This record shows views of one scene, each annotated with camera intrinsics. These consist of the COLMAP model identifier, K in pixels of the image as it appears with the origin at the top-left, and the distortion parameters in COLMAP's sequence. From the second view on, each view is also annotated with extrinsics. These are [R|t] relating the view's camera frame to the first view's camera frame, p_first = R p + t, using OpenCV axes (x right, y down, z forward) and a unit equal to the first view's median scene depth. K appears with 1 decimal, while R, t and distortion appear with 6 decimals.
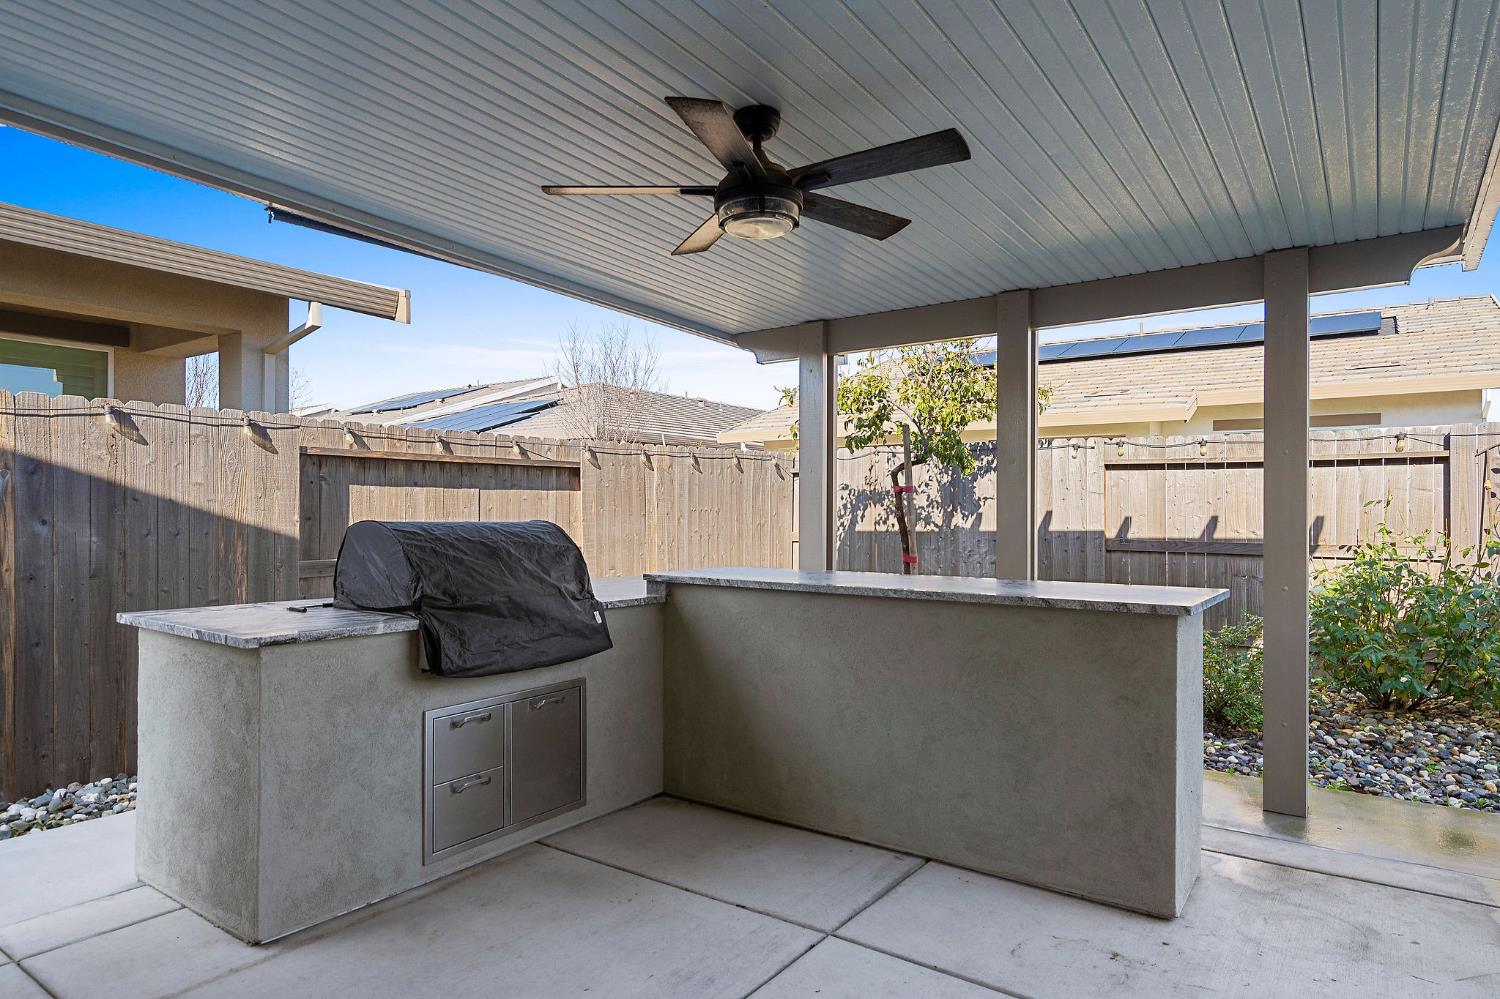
lens RADIAL K [[889.8, 0, 753.8], [0, 889.8, 510.4], [0, 0, 1]] dist [0.004700, 0.002356]
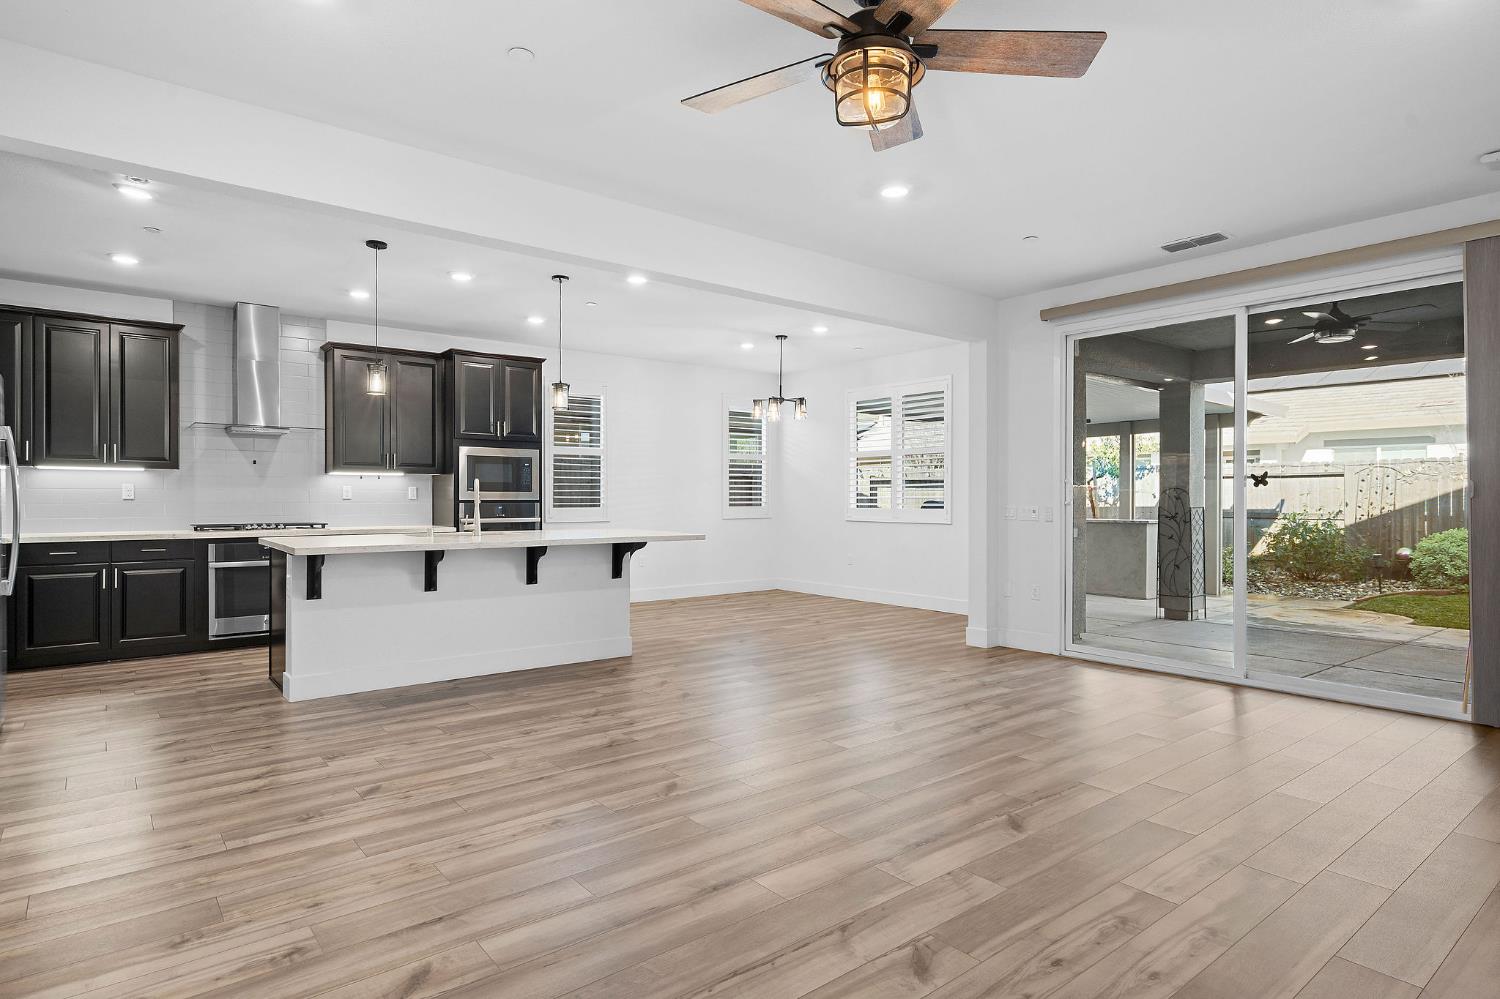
lens RADIAL K [[814.5, 0, 745.5], [0, 814.5, 502.5], [0, 0, 1]] dist [-0.003630, 0.006082]
pose [[0.957603, 0.000555, -0.288092, -0.100535], [0.001093, 0.999984, 0.005562, -0.000349], [0.288090, -0.005641, 0.957587, -1.485062]]
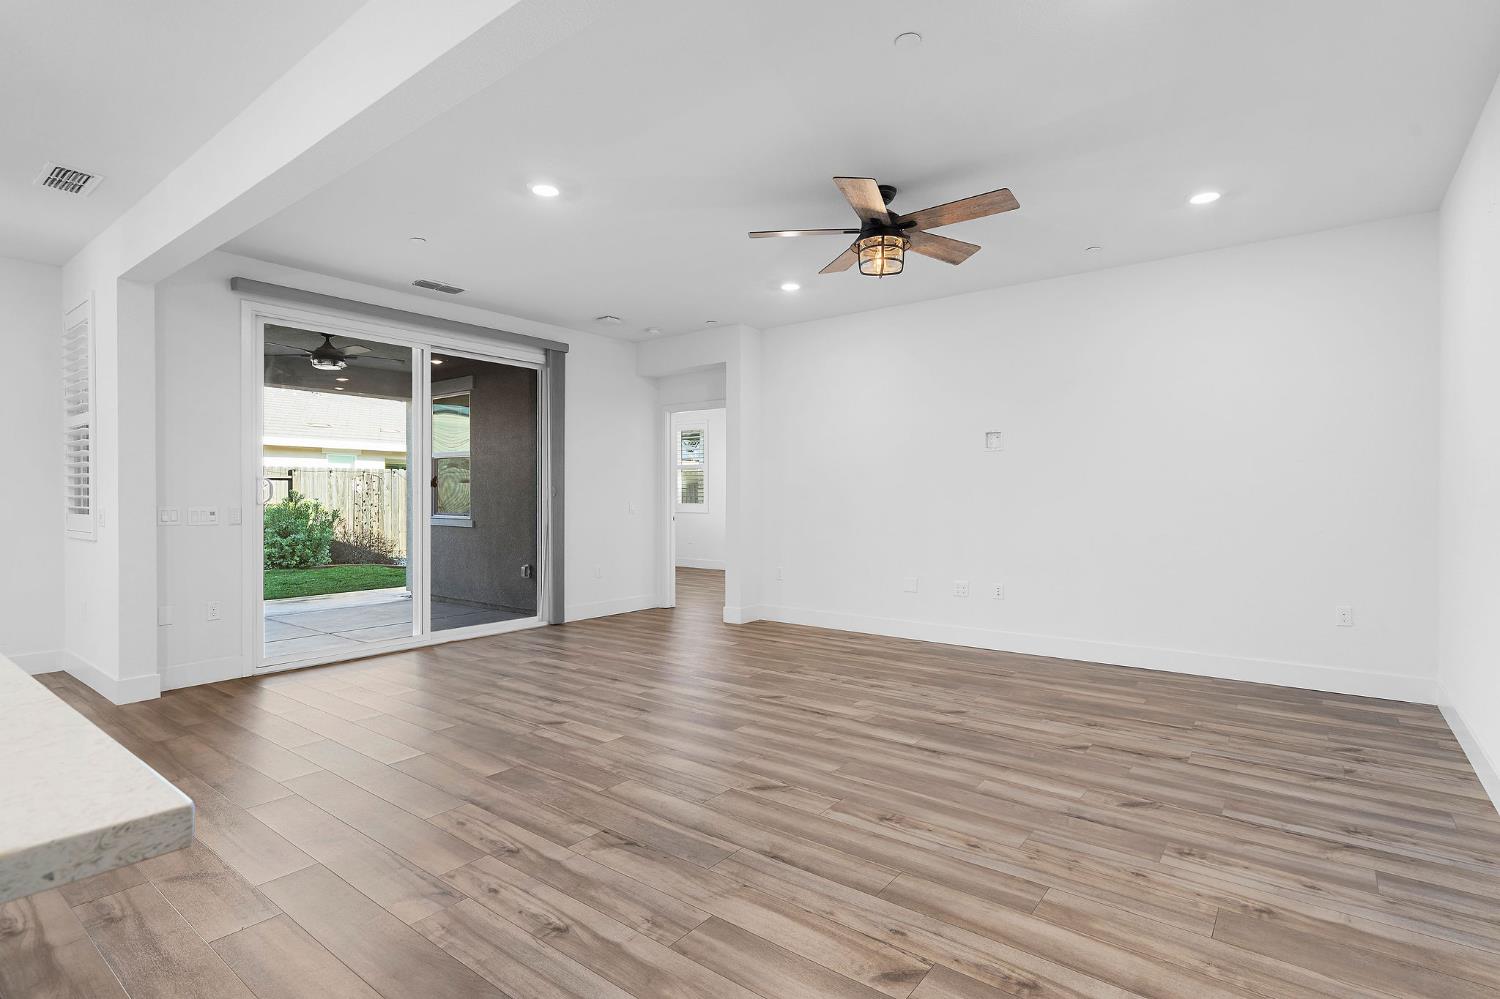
lens RADIAL K [[739.9, 0, 755.8], [0, 739.9, 497.9], [0, 0, 1]] dist [-0.006208, 0.003897]
pose [[0.047298, -0.003714, 0.998874, -0.802824], [0.001903, 0.999992, 0.003628, -0.000715], [-0.998879, 0.001730, 0.047305, -0.990063]]
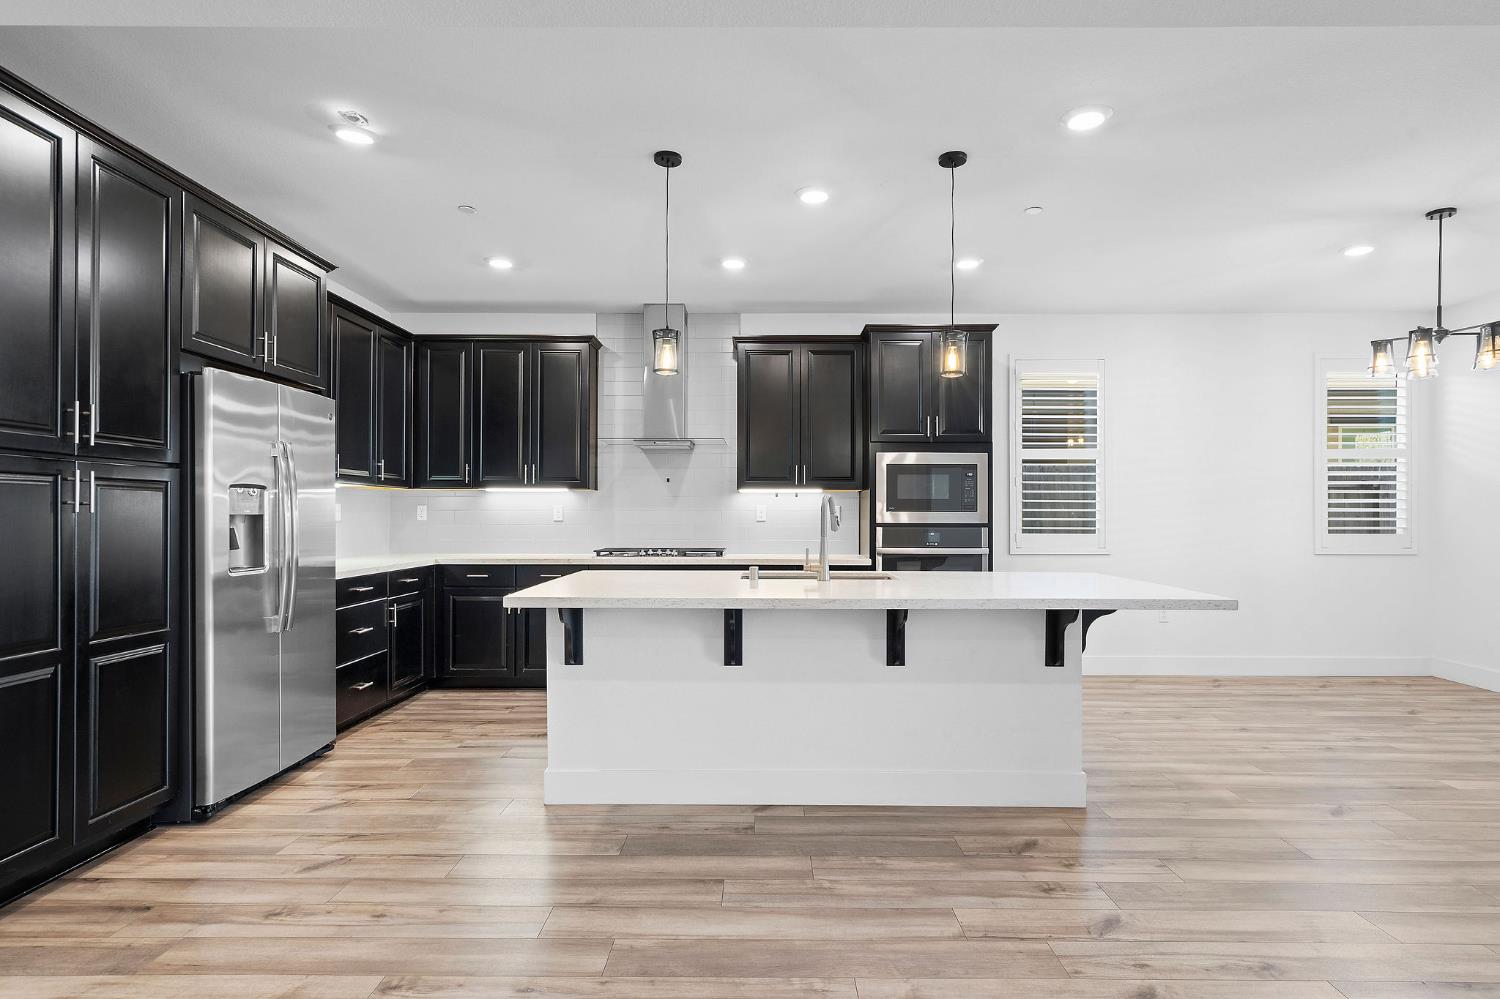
lens RADIAL K [[769.9, 0, 751.4], [0, 769.9, 513.5], [0, 0, 1]] dist [-0.009342, 0.001091]
pose [[0.559883, -0.003864, -0.828563, -0.219090], [0.000501, 0.999991, -0.004325, -0.005137], [0.828572, 0.002006, 0.559879, -1.040037]]
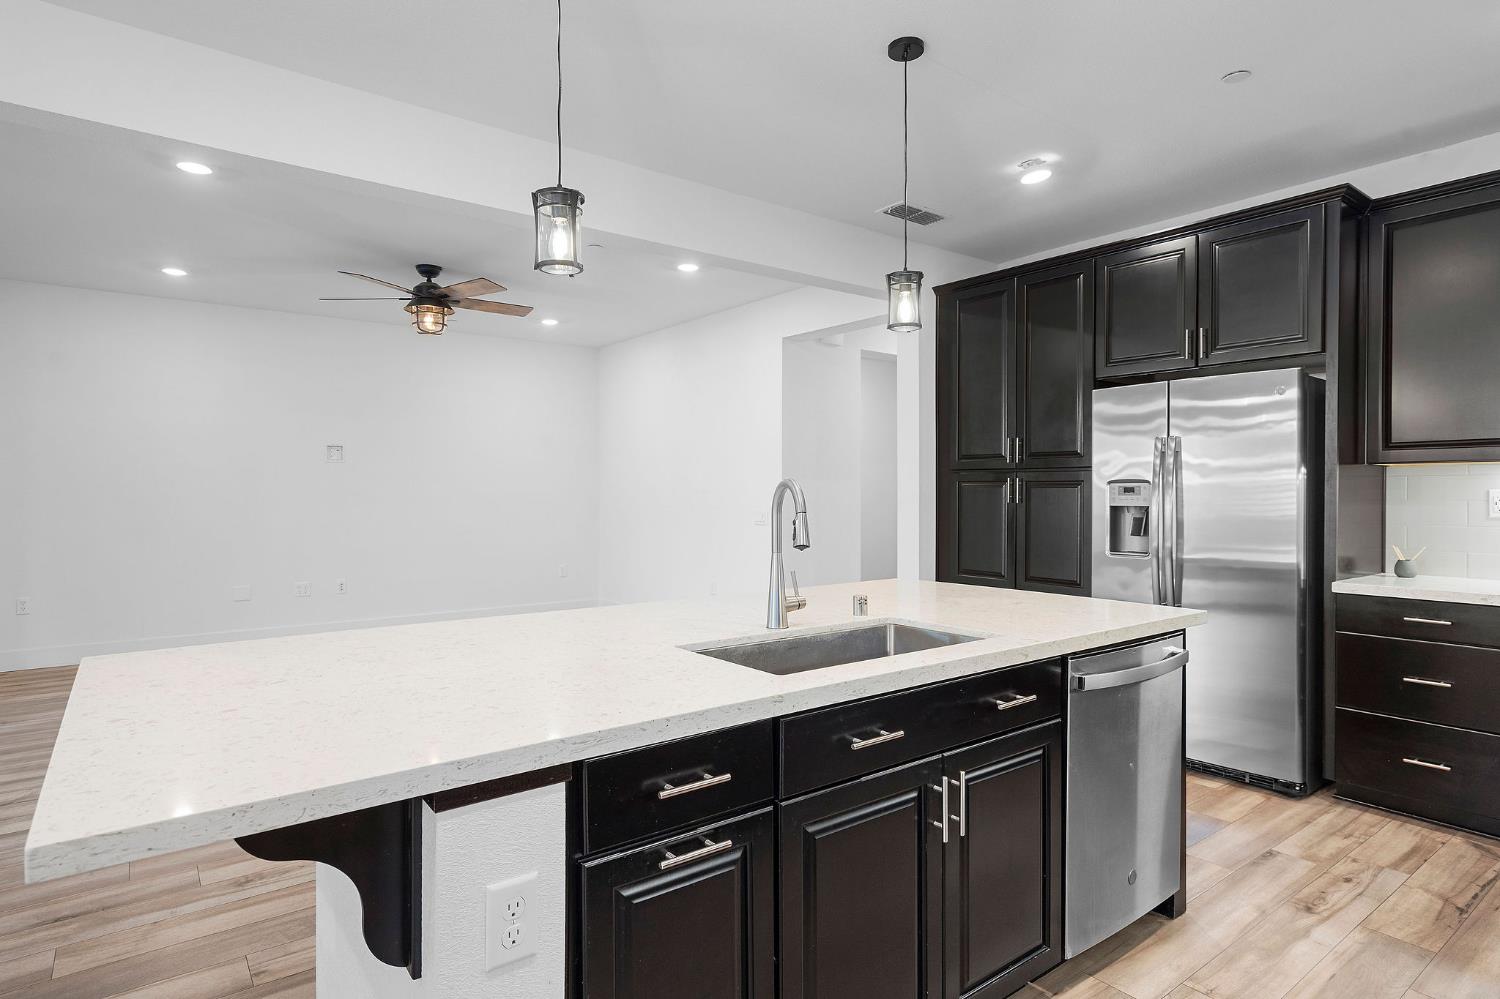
lens RADIAL K [[814.5, 0, 758.4], [0, 814.5, 501.2], [0, 0, 1]] dist [-0.003630, 0.006082]
pose [[-0.954036, -0.001324, 0.299690, -0.778750], [0.002404, 0.999924, 0.012070, -0.019769], [-0.299683, 0.012236, -0.953960, -0.312442]]
